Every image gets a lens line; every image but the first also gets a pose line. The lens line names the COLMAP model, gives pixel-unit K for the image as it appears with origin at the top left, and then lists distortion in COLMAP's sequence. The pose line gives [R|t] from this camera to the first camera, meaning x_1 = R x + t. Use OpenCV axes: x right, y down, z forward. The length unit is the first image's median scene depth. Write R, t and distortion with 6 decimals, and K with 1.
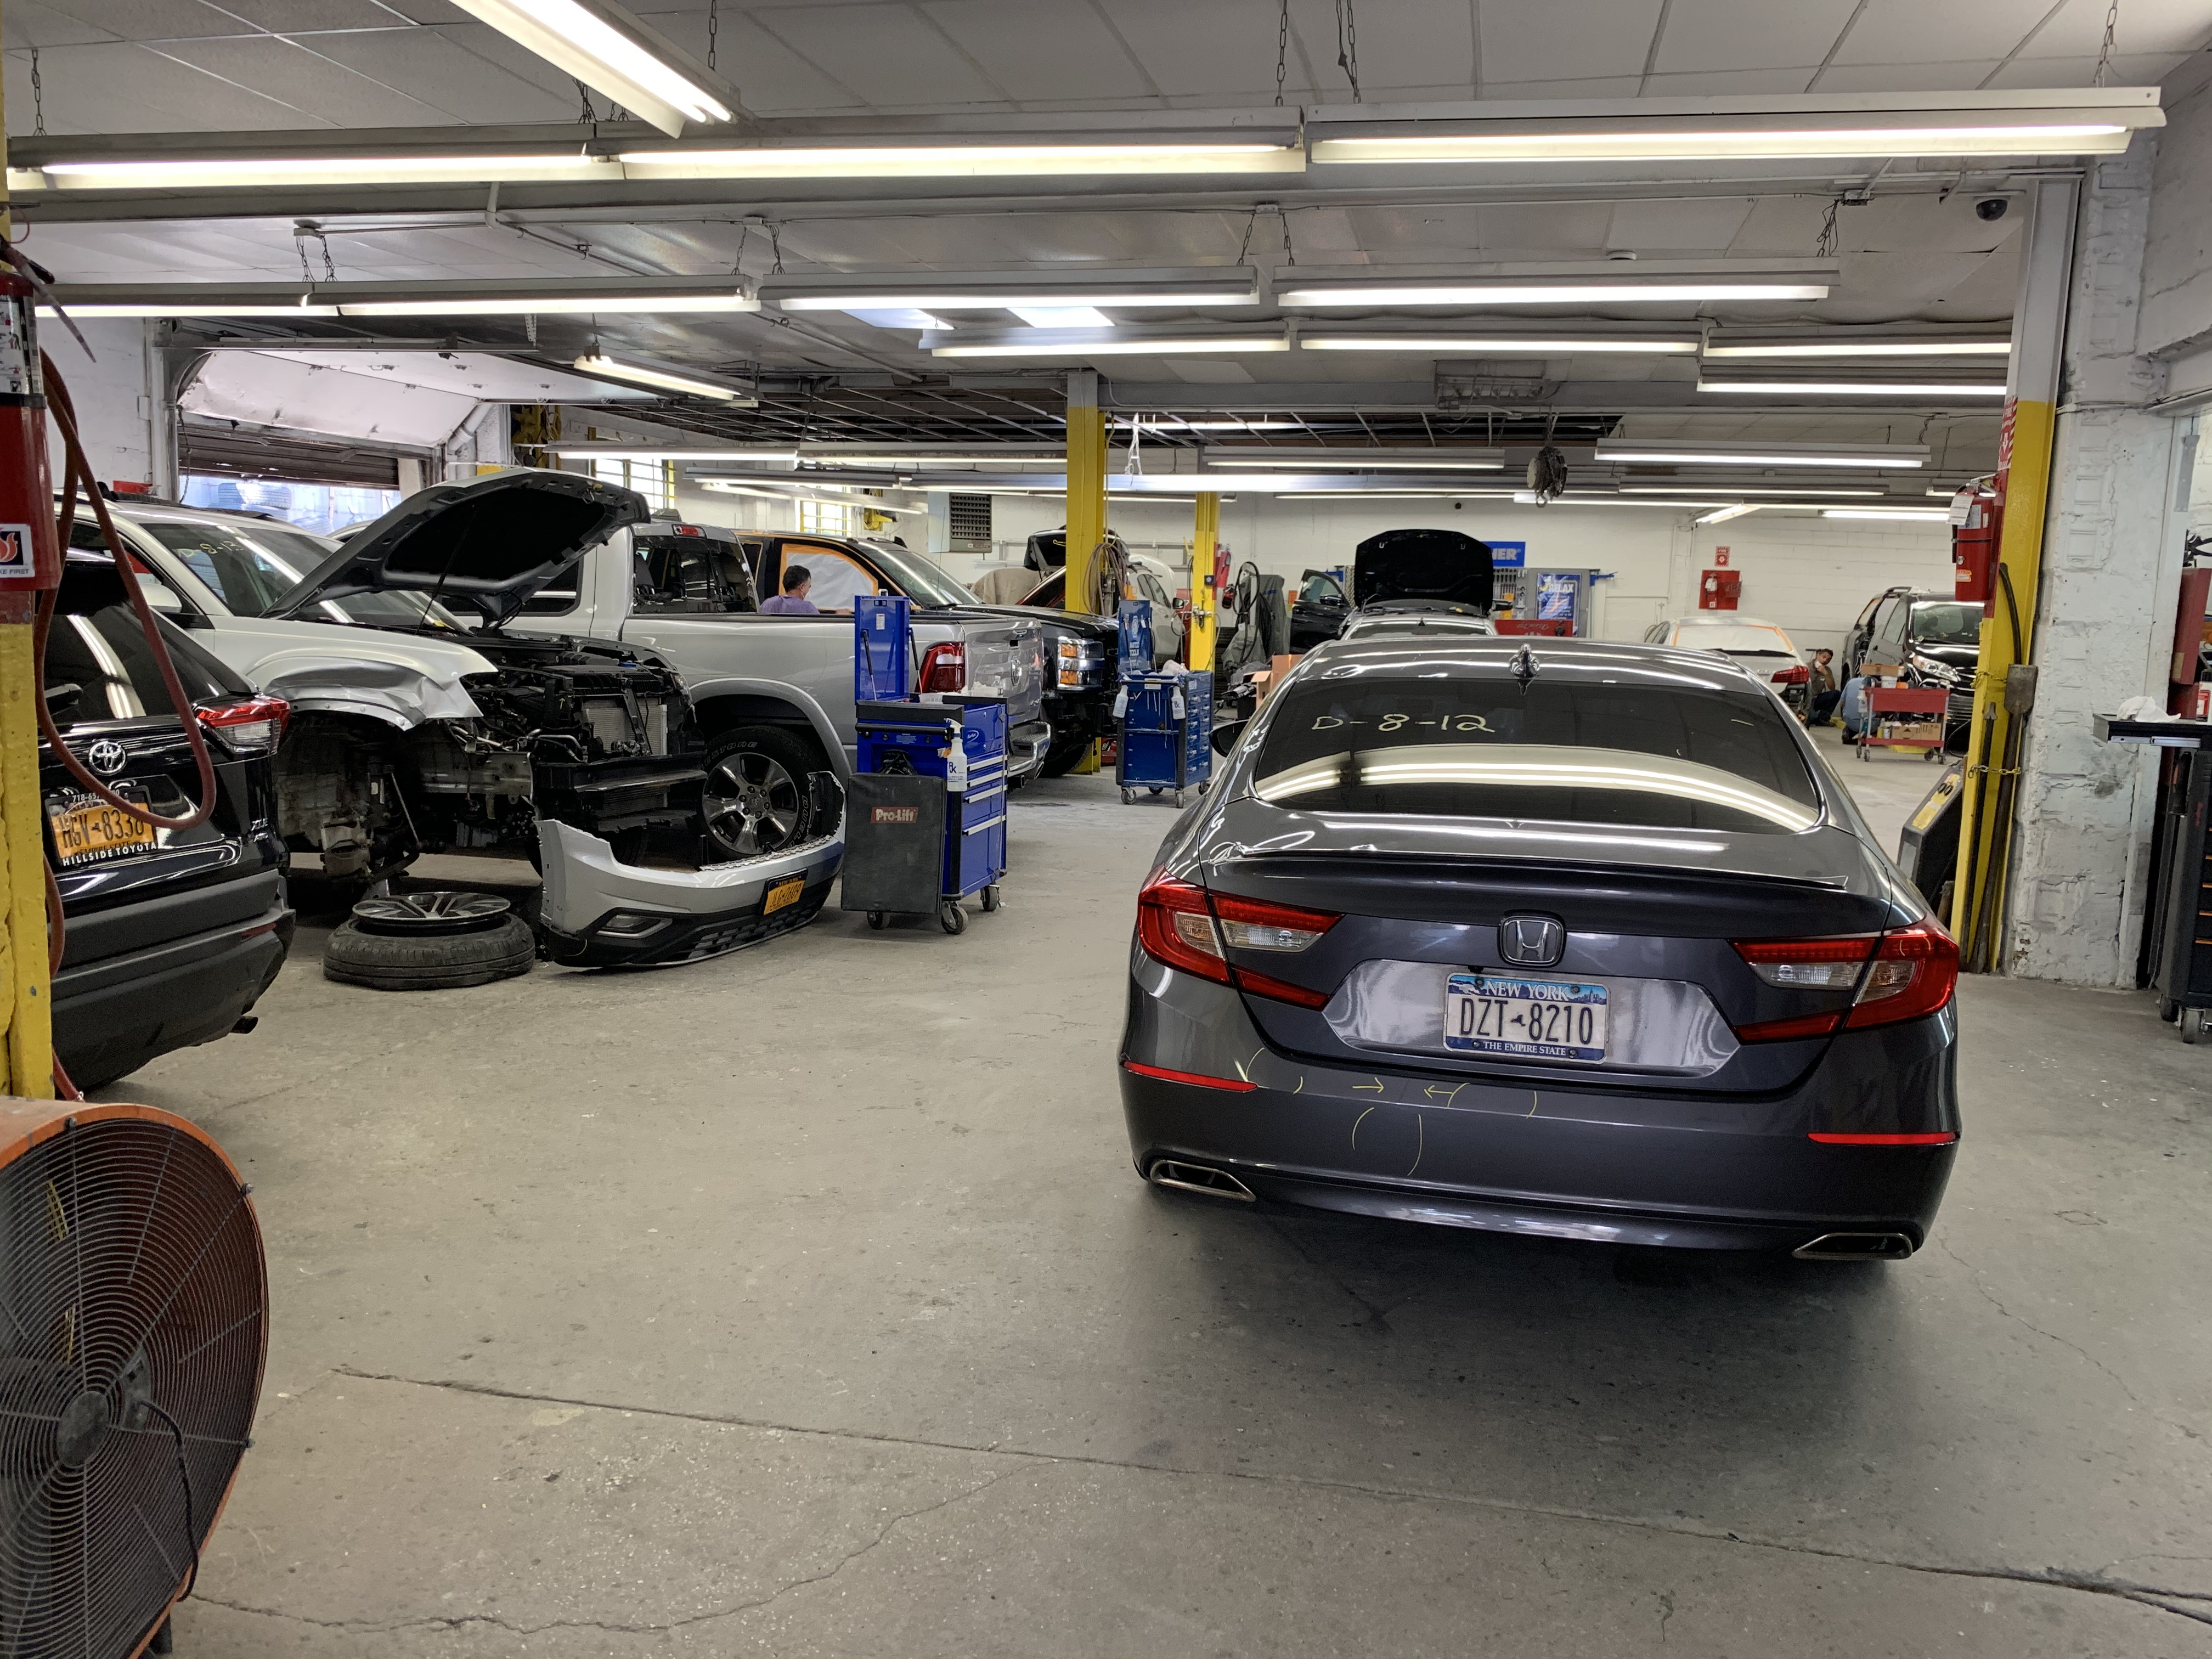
lens RADIAL K [[1687.0, 0, 1105.3], [0, 1687.0, 778.1], [0, 0, 1]] dist [0.104834, -0.213614]
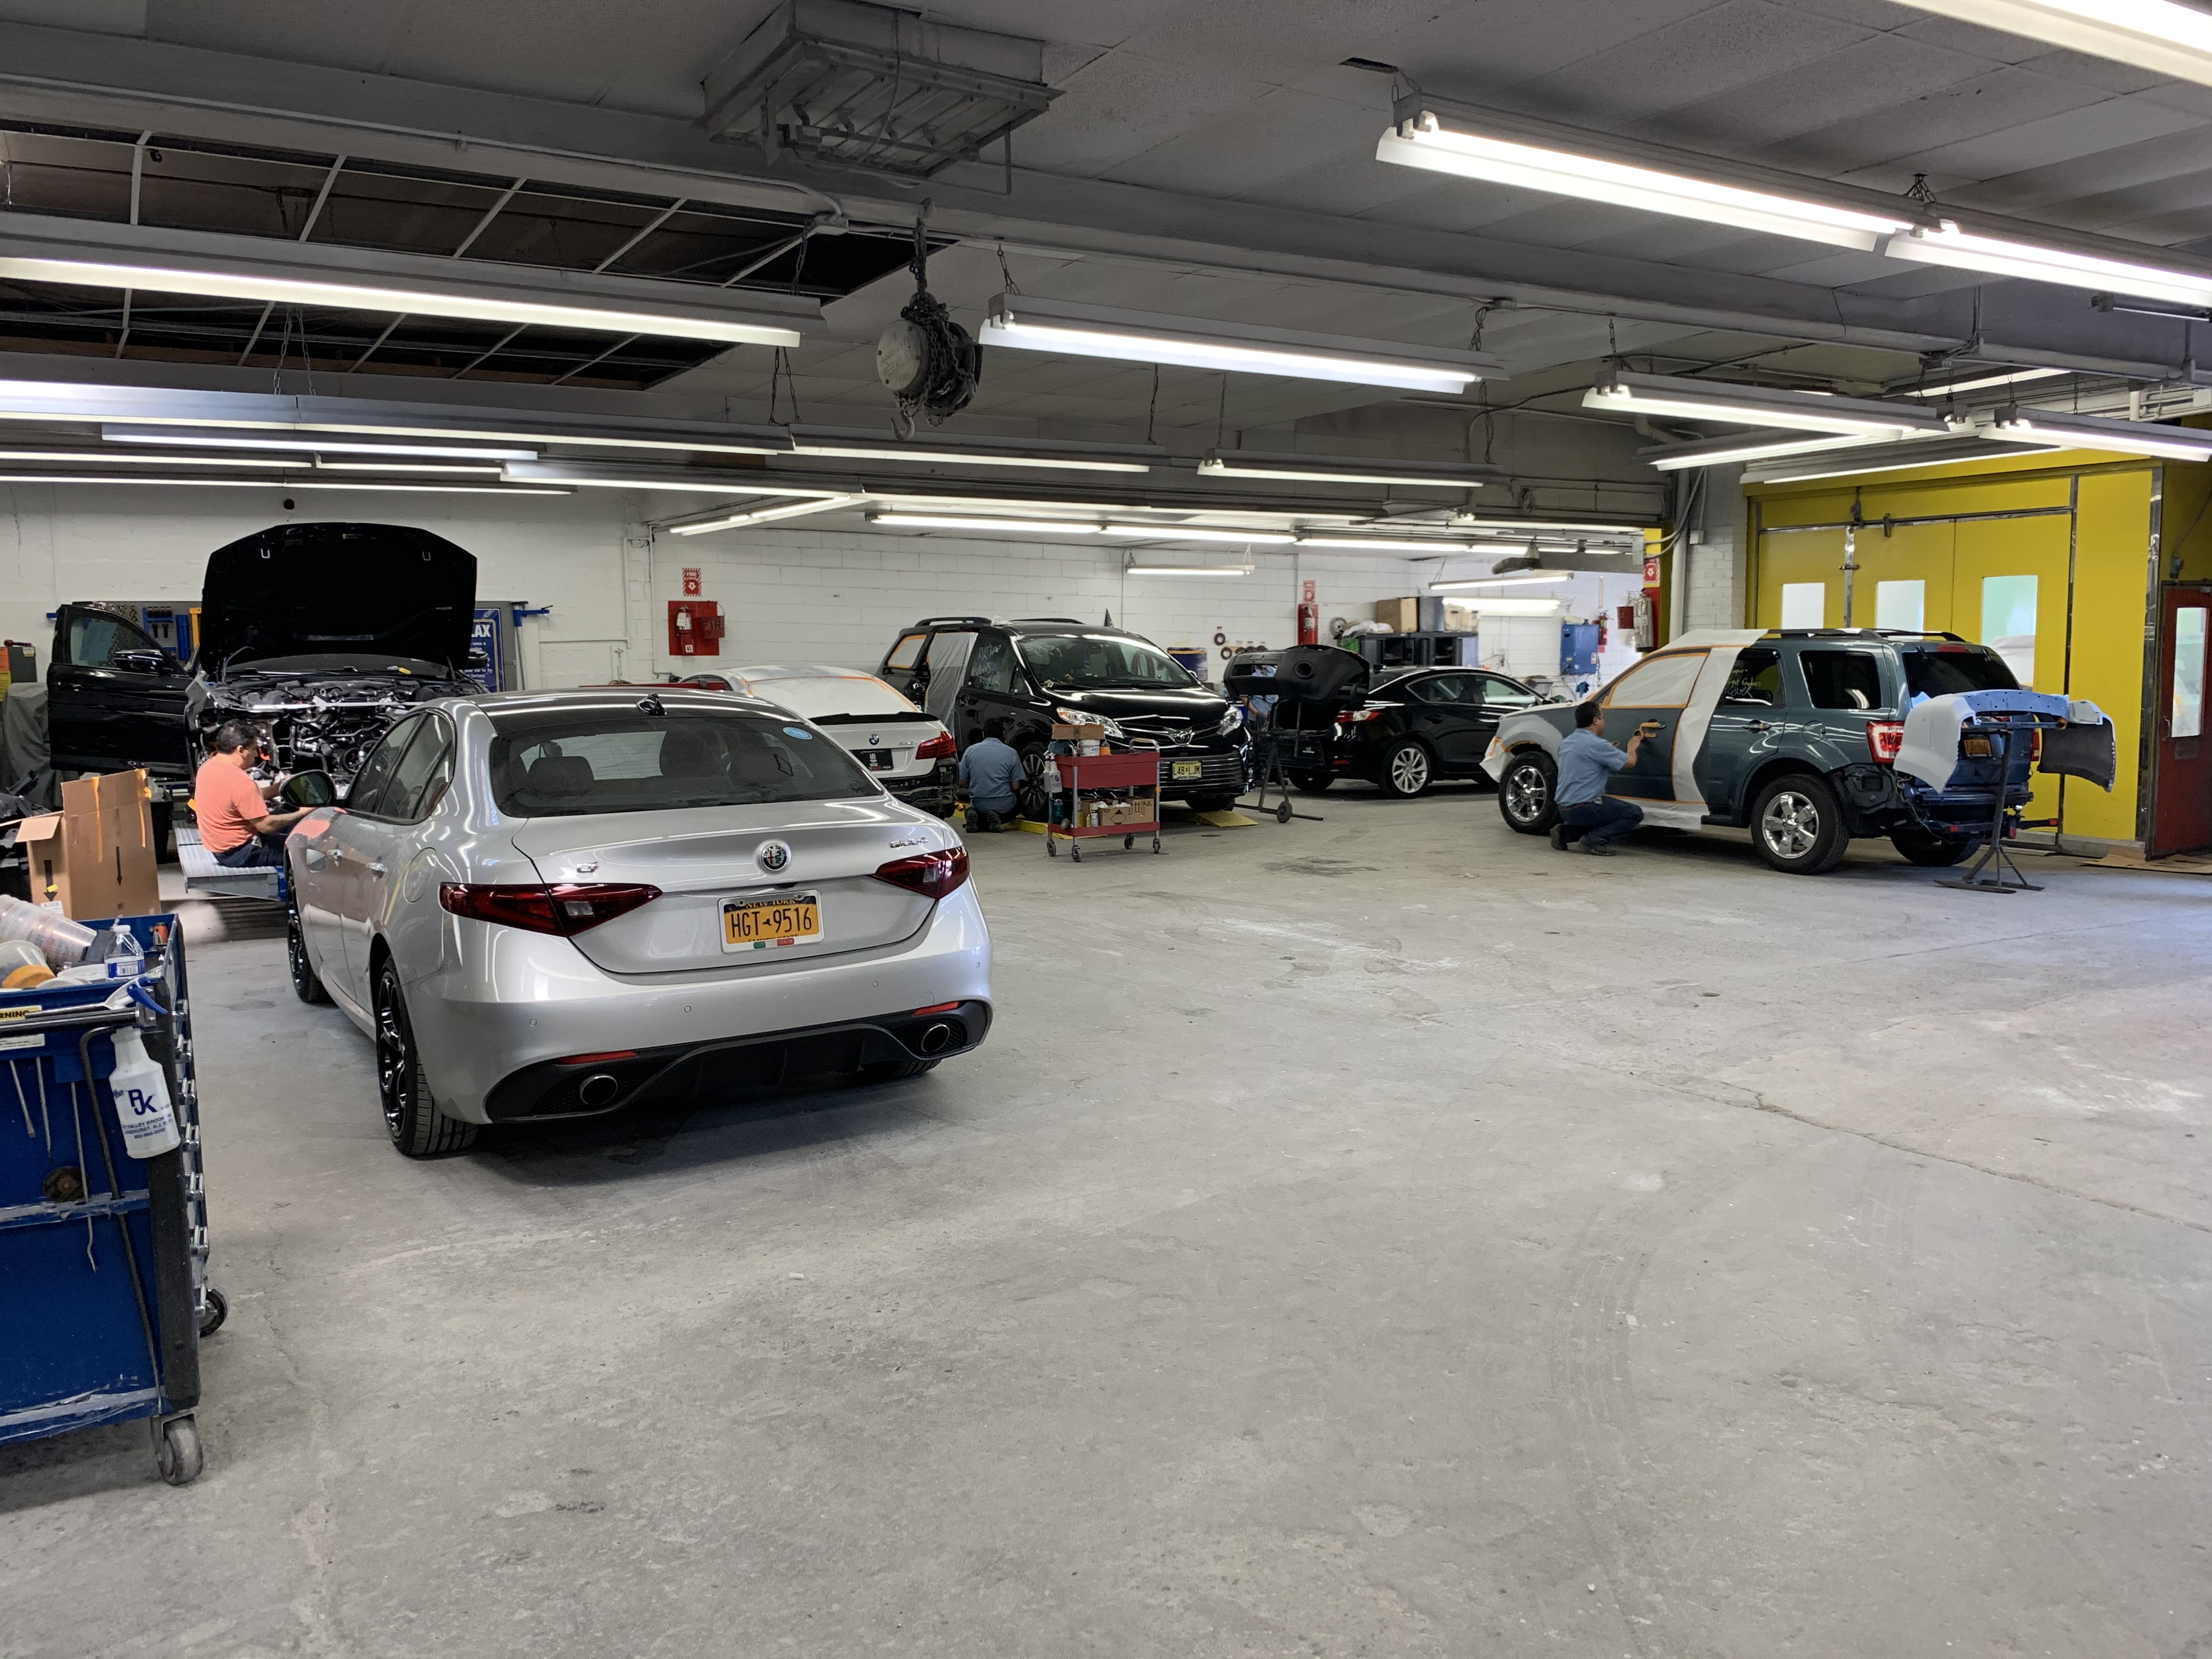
lens RADIAL K [[1687.0, 0, 1105.3], [0, 1687.0, 778.1], [0, 0, 1]] dist [0.104834, -0.213614]
pose [[0.724128, -0.090630, 0.683684, -0.011535], [0.108378, 0.993965, 0.016972, -0.040579], [-0.681096, 0.061806, 0.729580, 0.360407]]
